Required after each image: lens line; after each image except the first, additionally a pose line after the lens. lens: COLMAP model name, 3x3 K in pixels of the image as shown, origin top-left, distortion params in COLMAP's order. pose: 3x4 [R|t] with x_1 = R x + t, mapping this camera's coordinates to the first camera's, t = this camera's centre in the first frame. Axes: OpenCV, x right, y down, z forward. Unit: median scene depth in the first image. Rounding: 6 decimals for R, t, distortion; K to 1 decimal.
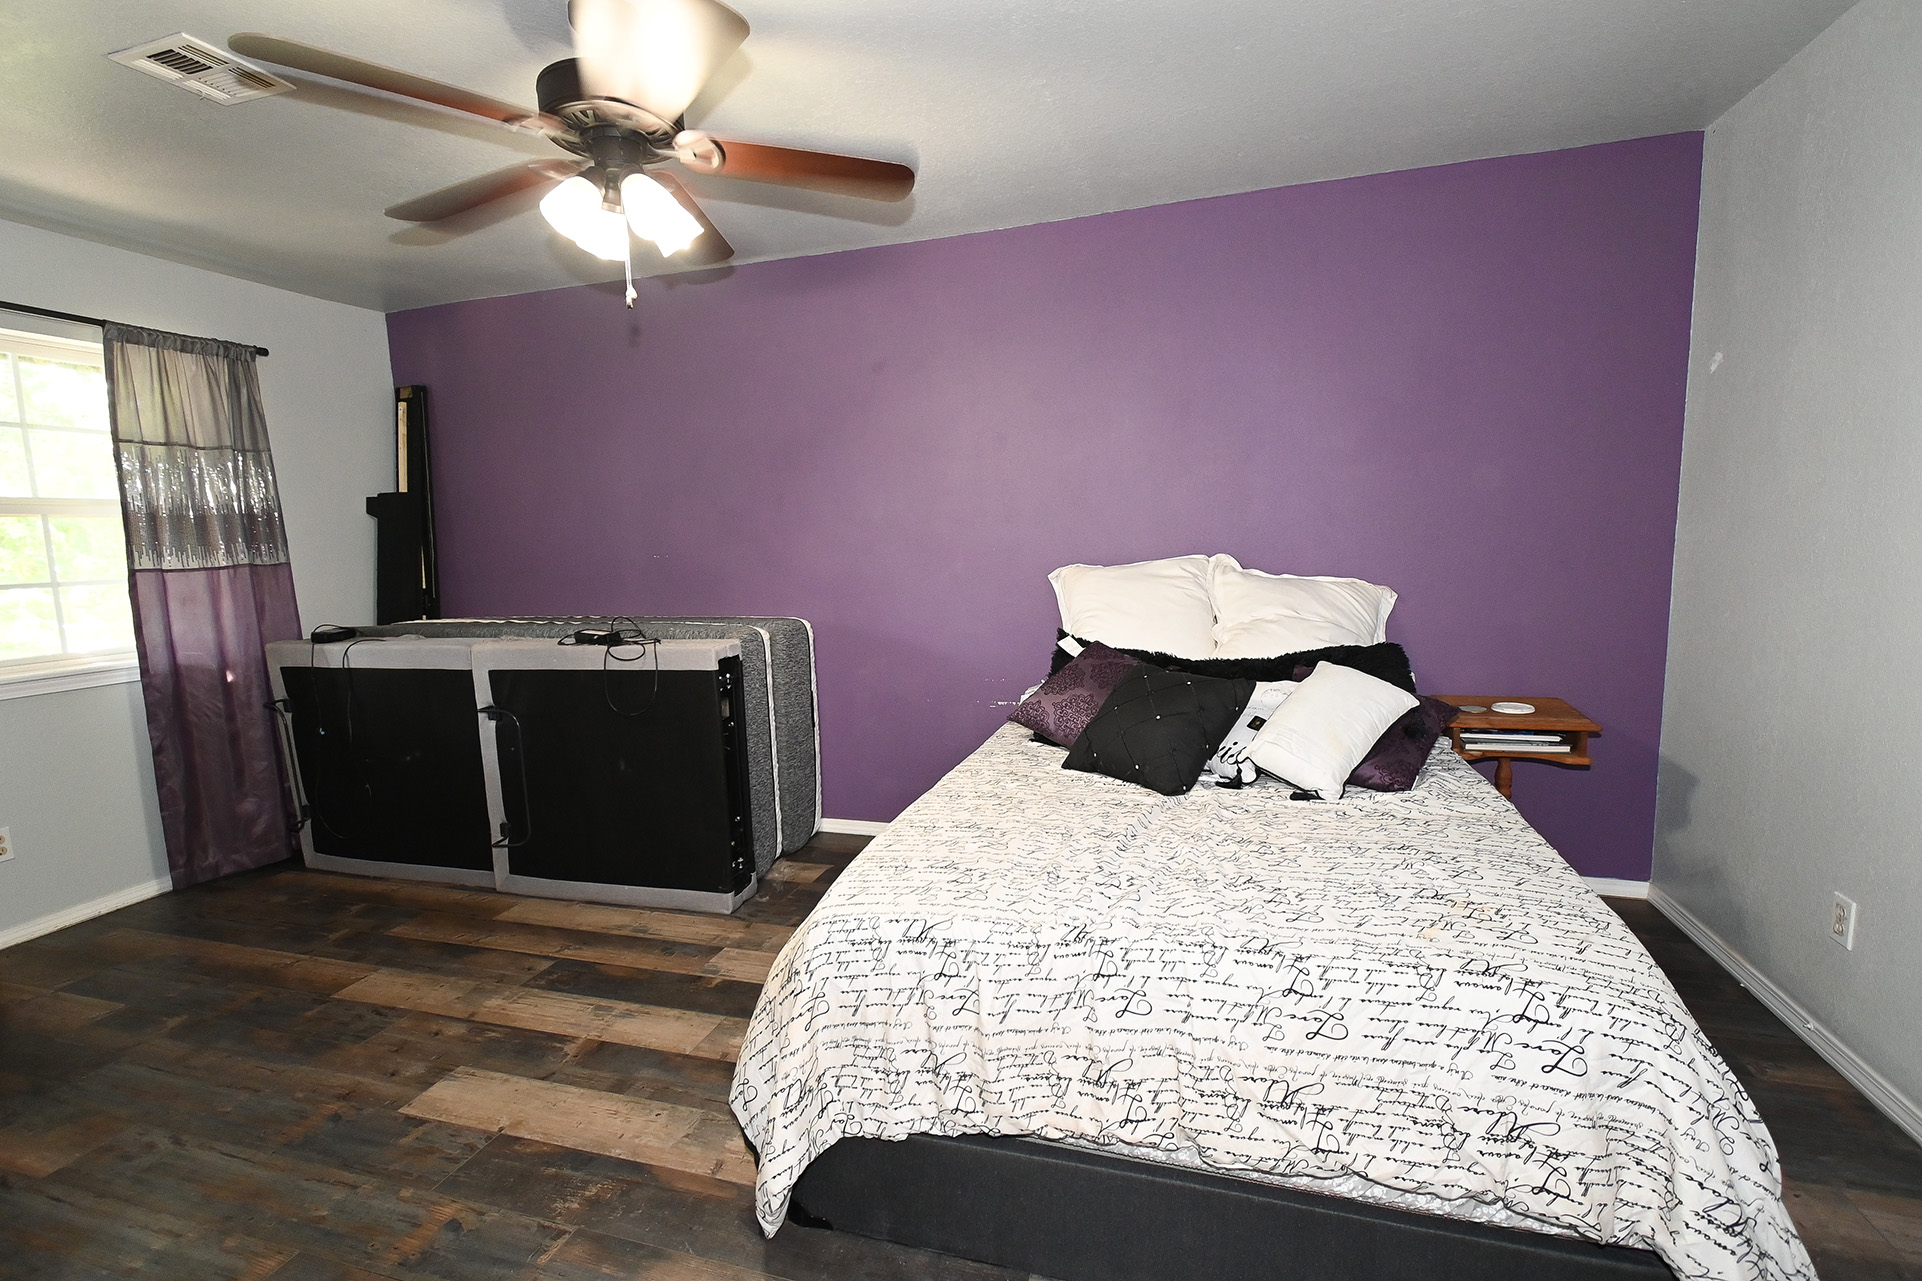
lens RADIAL K [[854.5, 0, 963.8], [0, 854.5, 637.3], [0, 0, 1]] dist [0.008971, -0.003138]
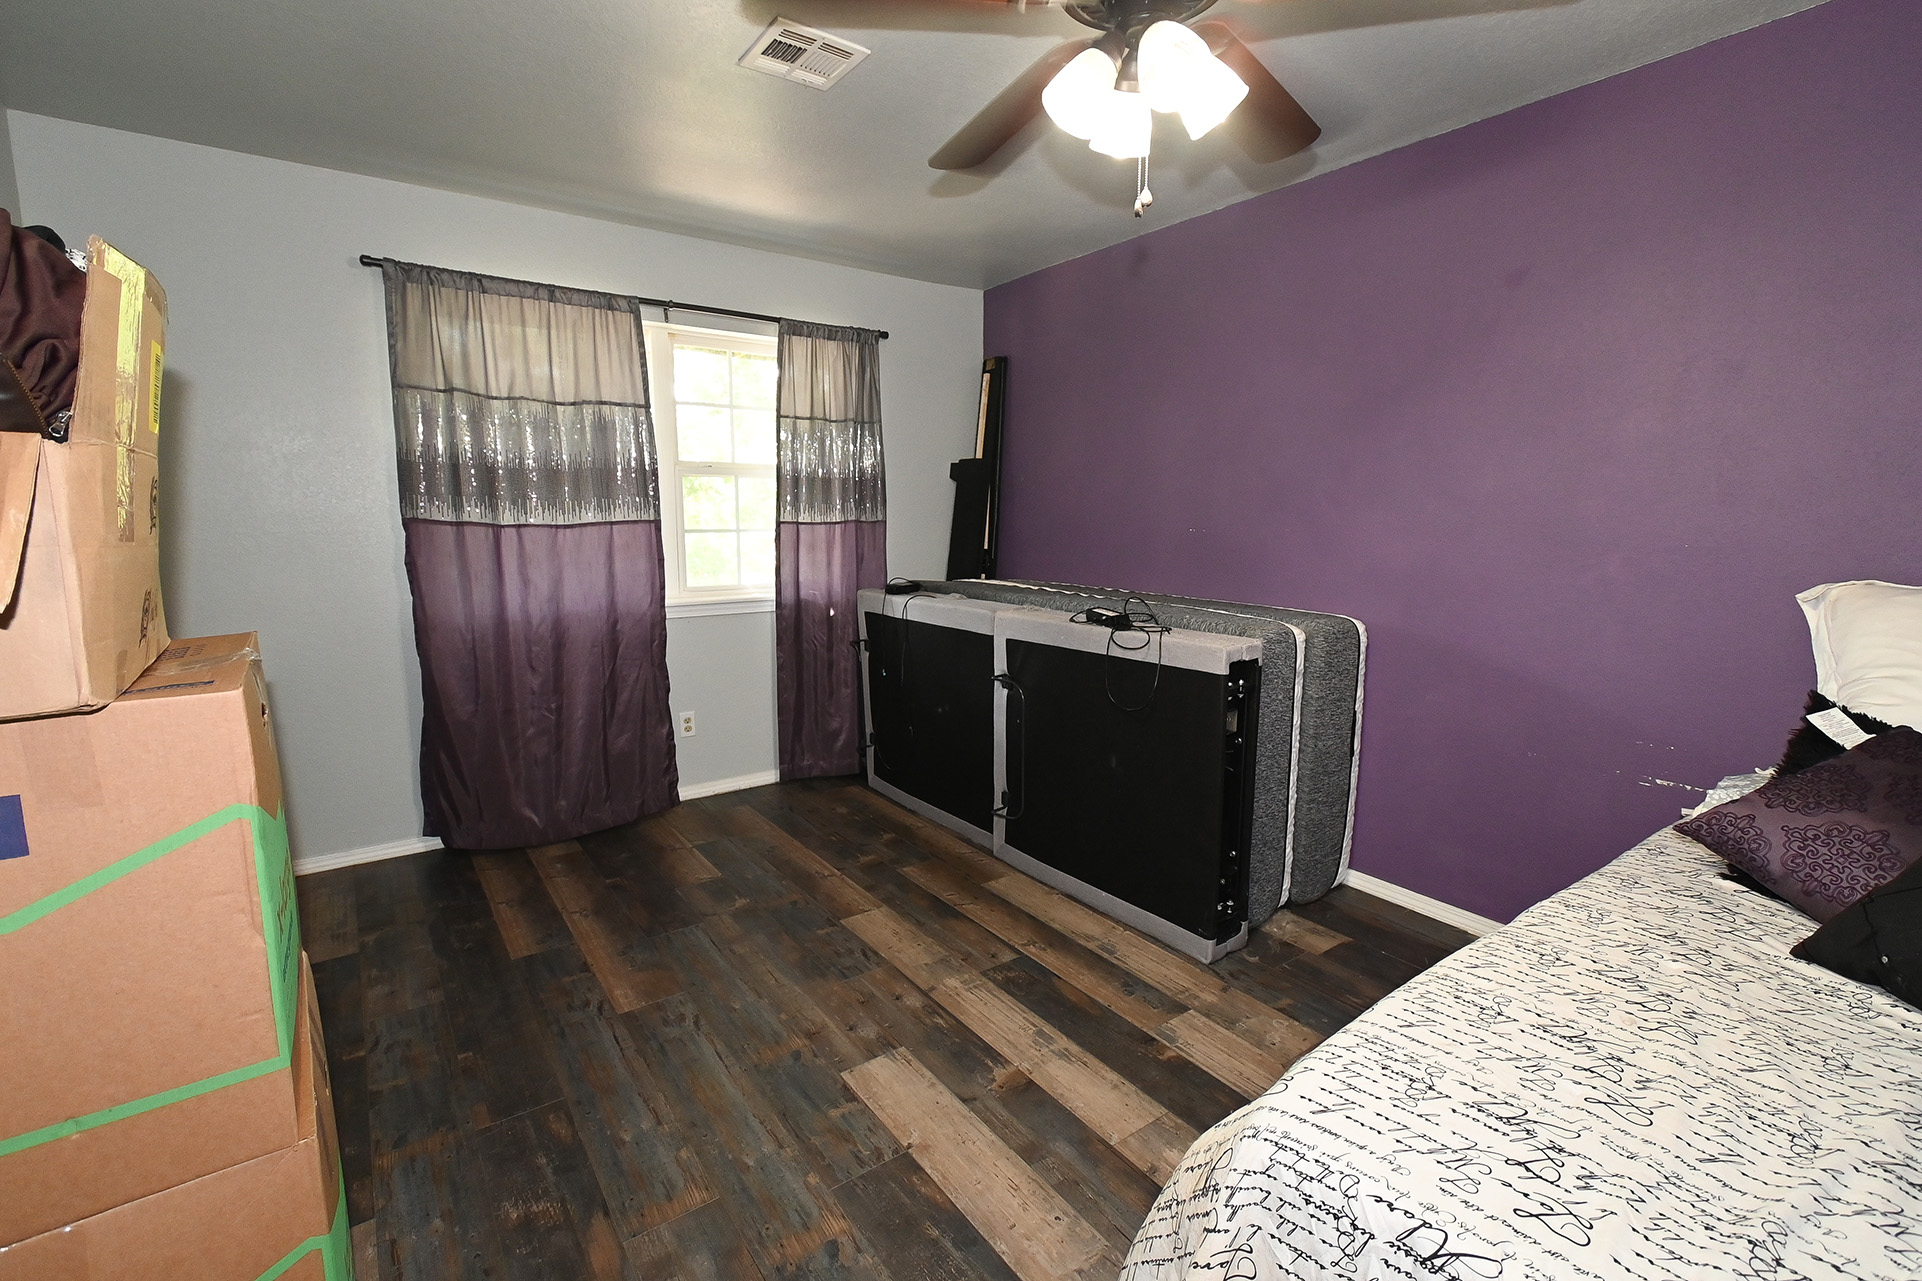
lens RADIAL K [[854.5, 0, 966.1], [0, 854.5, 639.0], [0, 0, 1]] dist [0.008971, -0.003138]
pose [[0.796624, 0.124260, -0.591565, -0.005876], [-0.100955, 0.992248, 0.072475, -0.029369], [0.595985, 0.001986, 0.802993, 0.185760]]
